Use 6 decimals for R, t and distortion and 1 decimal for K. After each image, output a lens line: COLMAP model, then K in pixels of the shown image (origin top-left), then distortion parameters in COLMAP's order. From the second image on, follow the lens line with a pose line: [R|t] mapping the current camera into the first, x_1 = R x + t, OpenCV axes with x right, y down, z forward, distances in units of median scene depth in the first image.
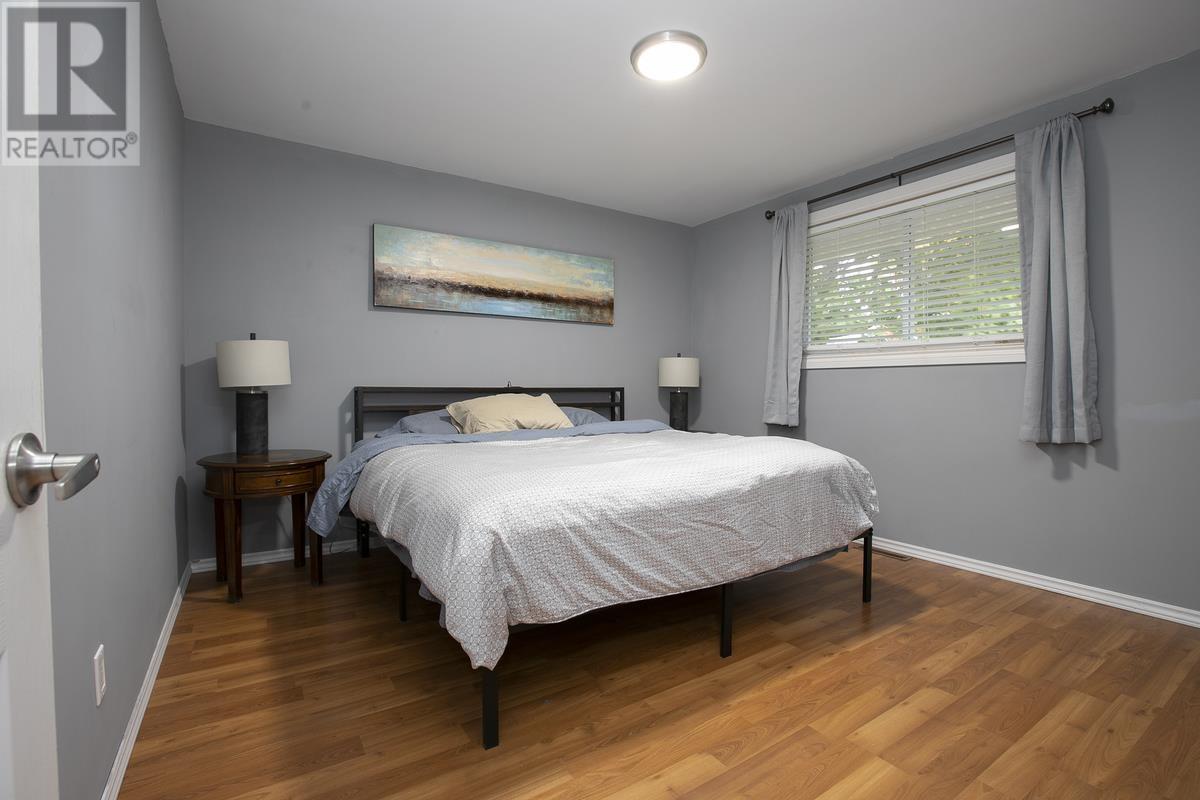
lens RADIAL K [[543.3, 0, 603.8], [0, 543.3, 399.6], [0, 0, 1]] dist [-0.027437, 0.000301]
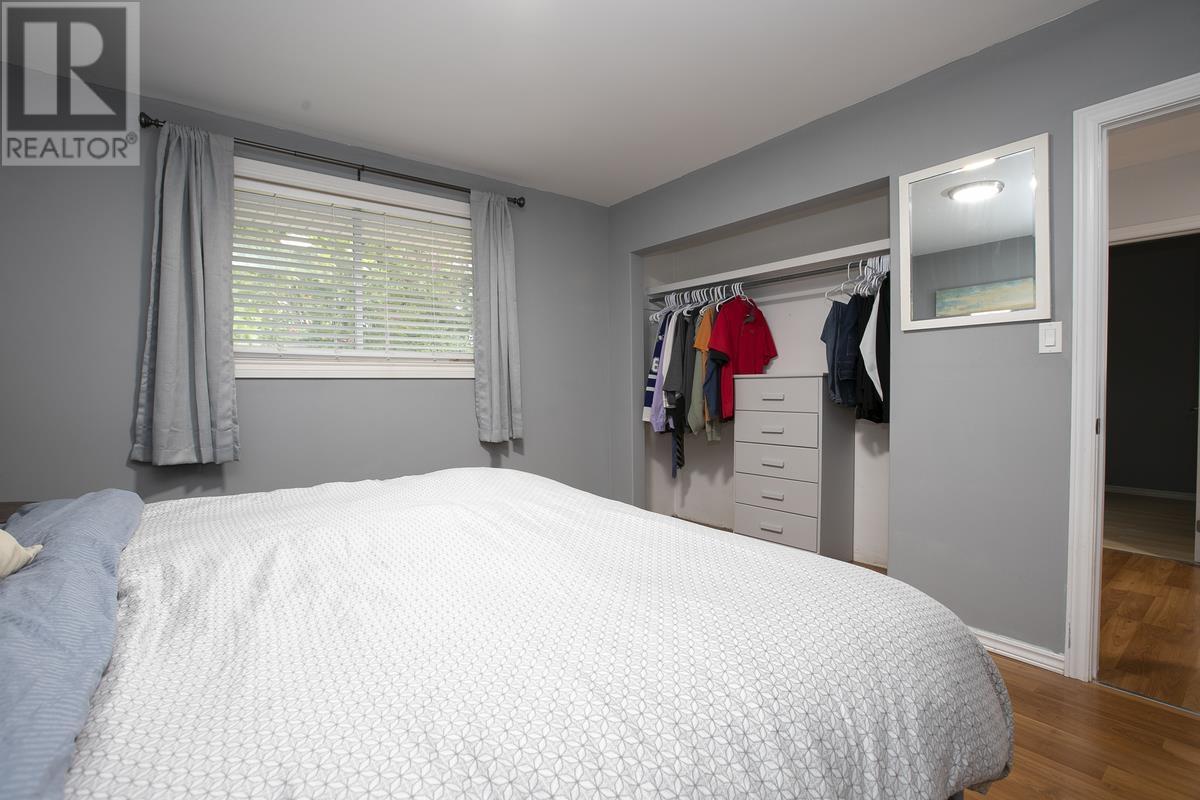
lens RADIAL K [[543.3, 0, 603.7], [0, 543.3, 399.4], [0, 0, 1]] dist [-0.027437, 0.000301]
pose [[-0.078446, -0.012409, 0.996841, -0.458389], [0.039381, 0.999103, 0.015536, -0.028576], [-0.996140, 0.040476, -0.077887, 0.775532]]
